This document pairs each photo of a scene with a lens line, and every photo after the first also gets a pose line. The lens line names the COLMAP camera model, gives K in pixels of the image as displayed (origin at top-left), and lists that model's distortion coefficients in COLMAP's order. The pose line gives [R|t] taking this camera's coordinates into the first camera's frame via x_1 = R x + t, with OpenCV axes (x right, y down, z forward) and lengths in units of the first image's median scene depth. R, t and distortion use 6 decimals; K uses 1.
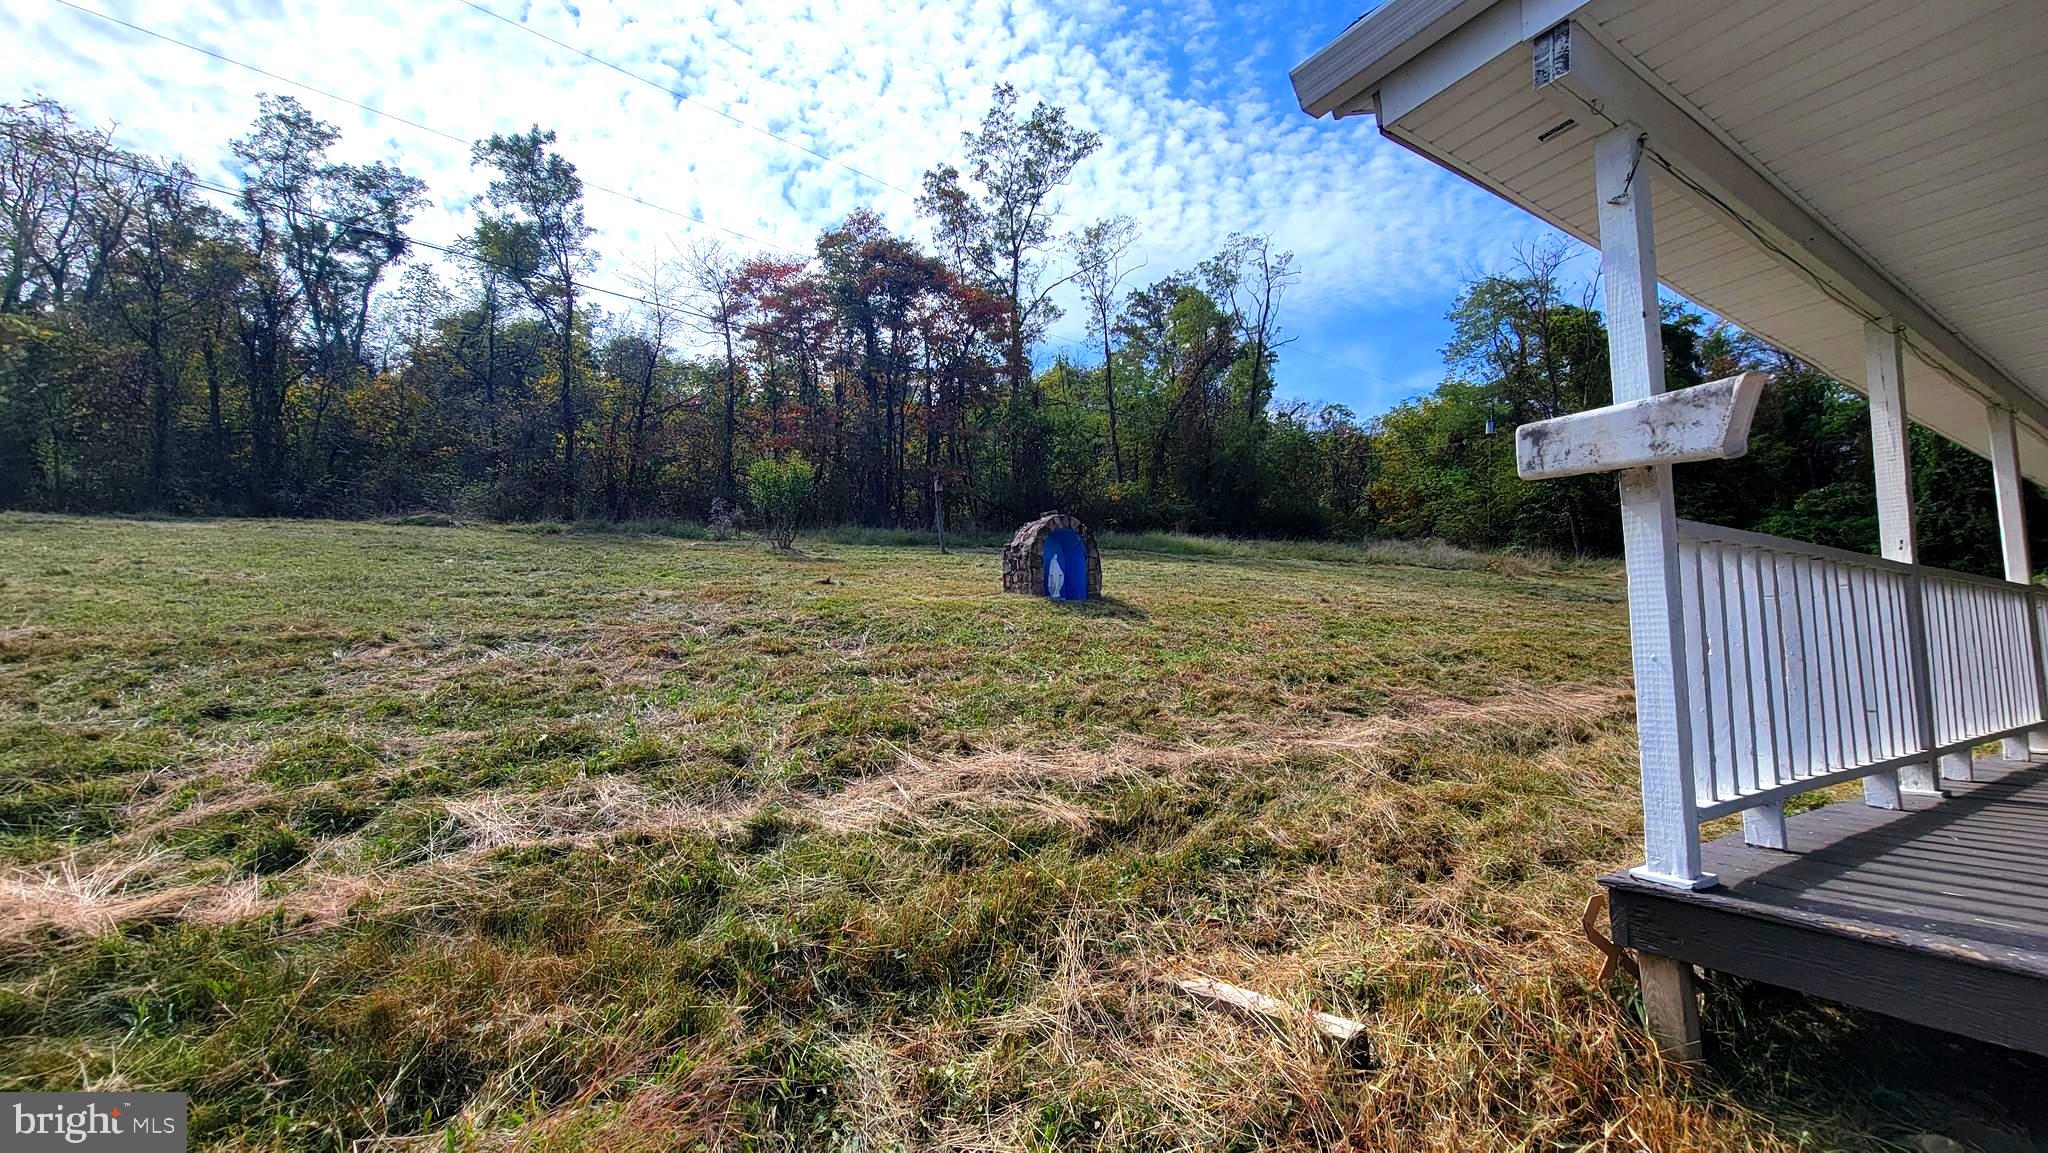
lens RADIAL K [[835.1, 0, 1028.4], [0, 835.1, 586.0], [0, 0, 1]] dist [-0.001467, 0.000120]
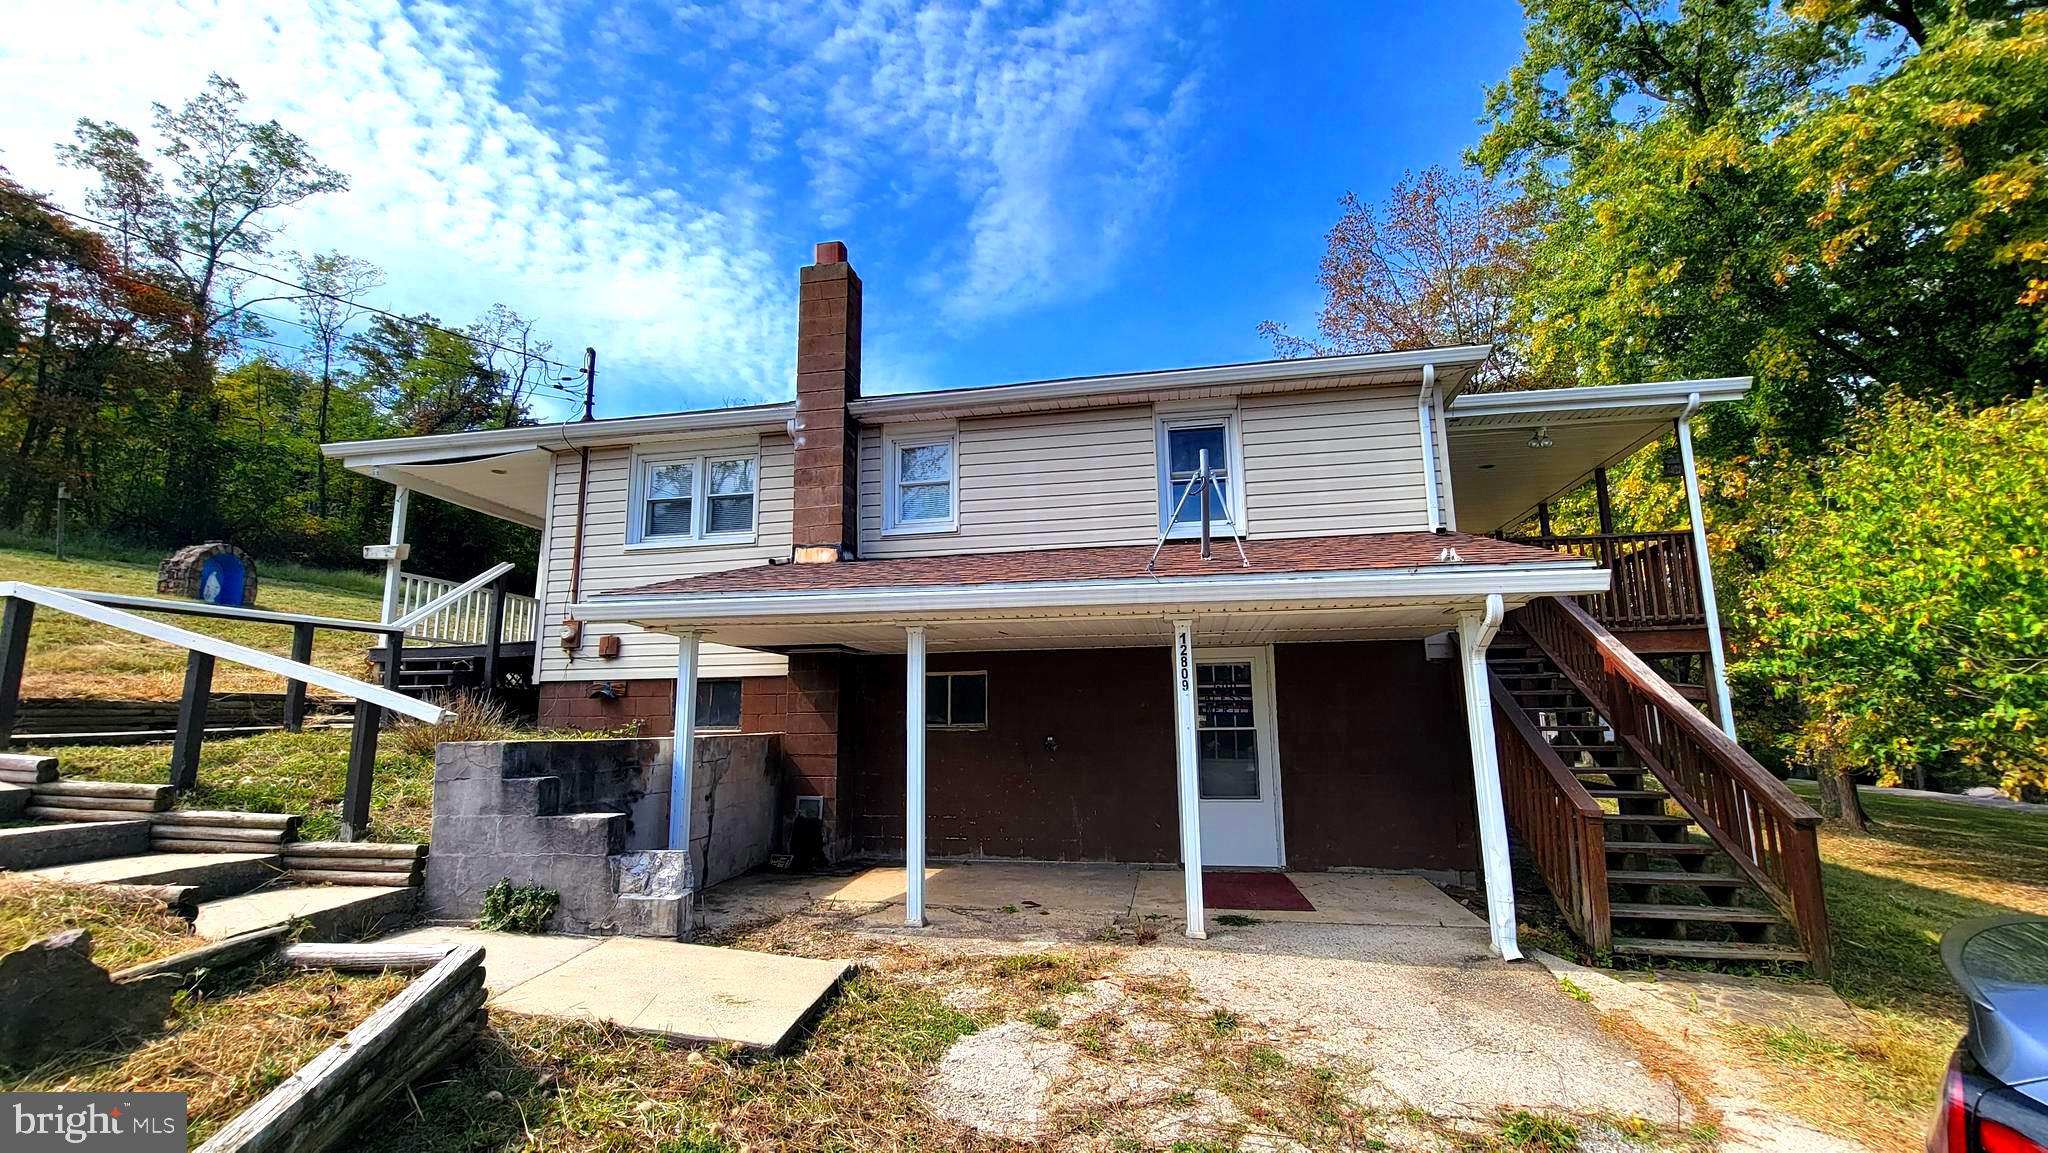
lens RADIAL K [[835.1, 0, 1028.4], [0, 835.1, 586.0], [0, 0, 1]] dist [-0.001467, 0.000120]
pose [[0.689037, 0.124053, 0.714030, -0.006697], [-0.060259, 0.991636, -0.114133, 0.018327], [-0.722217, 0.035615, 0.690749, -0.271997]]
